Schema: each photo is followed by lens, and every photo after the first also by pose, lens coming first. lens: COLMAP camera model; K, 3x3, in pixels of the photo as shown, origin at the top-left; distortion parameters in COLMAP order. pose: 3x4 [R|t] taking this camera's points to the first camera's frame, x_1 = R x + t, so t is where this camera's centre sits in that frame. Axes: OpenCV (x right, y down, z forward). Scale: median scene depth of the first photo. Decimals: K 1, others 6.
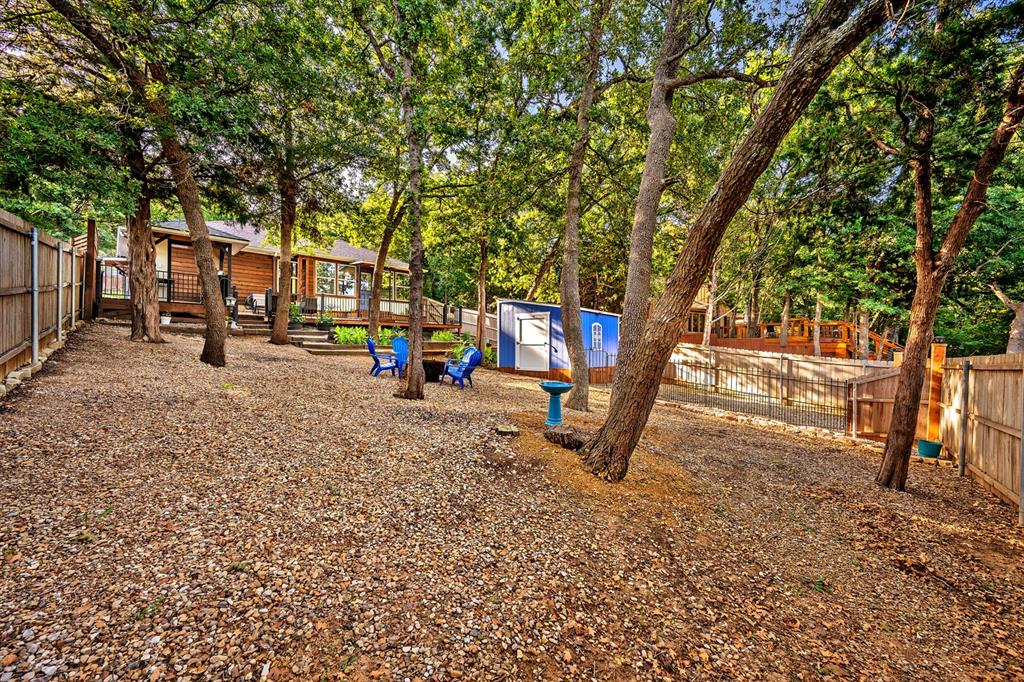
lens RADIAL K [[391.1, 0, 512.0], [0, 391.1, 341.0], [0, 0, 1]] dist [-0.000054, 0.000031]
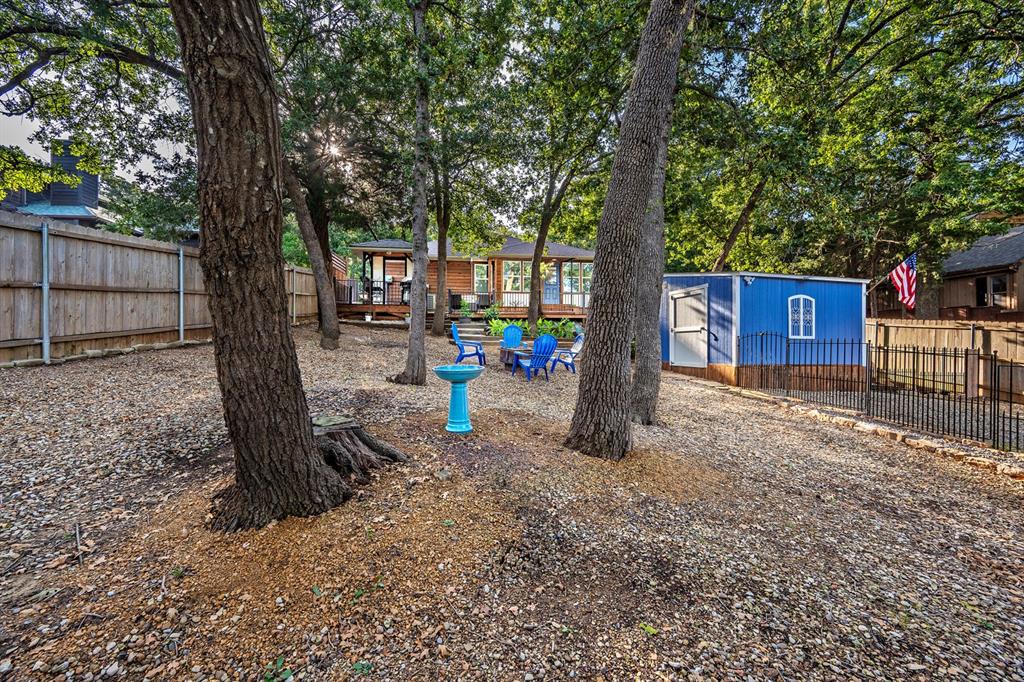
lens RADIAL K [[391.1, 0, 512.0], [0, 391.1, 341.0], [0, 0, 1]] dist [-0.000054, 0.000031]
pose [[0.808907, -0.010481, -0.587844, 0.221782], [0.011391, 0.999933, -0.002153, 0.025840], [0.587827, -0.004954, 0.808972, 0.213314]]
